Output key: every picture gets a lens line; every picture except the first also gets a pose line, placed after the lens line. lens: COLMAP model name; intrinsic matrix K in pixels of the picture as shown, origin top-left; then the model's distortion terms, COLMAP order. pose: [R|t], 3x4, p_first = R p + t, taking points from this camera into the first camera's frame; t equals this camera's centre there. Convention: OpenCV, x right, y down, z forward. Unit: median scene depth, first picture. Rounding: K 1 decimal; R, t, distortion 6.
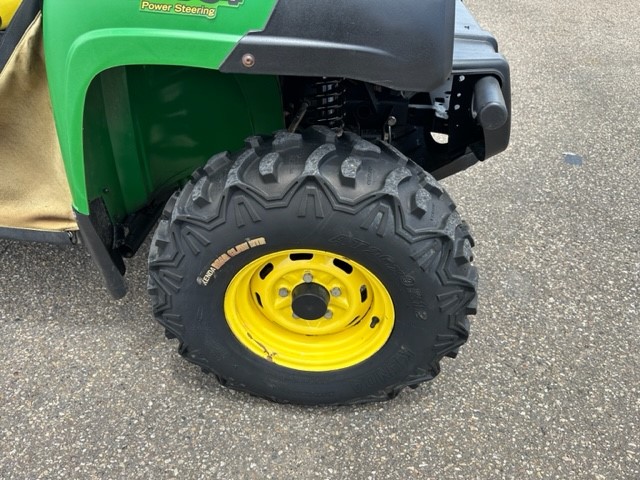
lens RADIAL K [[448.2, 0, 325.7], [0, 448.2, 240.5], [0, 0, 1]] dist [0.042533, -0.062676]
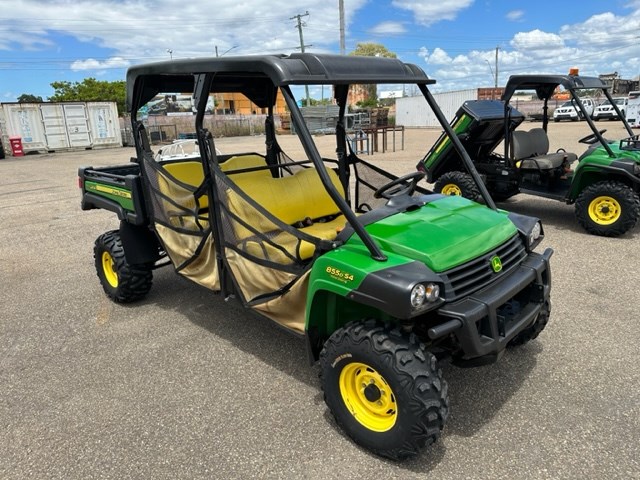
lens RADIAL K [[452.3, 0, 320.0], [0, 452.3, 240.0], [0, 0, 1]] dist [0.042846, -0.070844]
pose [[0.772697, 0.126747, -0.621992, 1.223995], [-0.338748, 0.911009, -0.235183, 0.067598], [0.536832, 0.392424, 0.746870, -1.318913]]
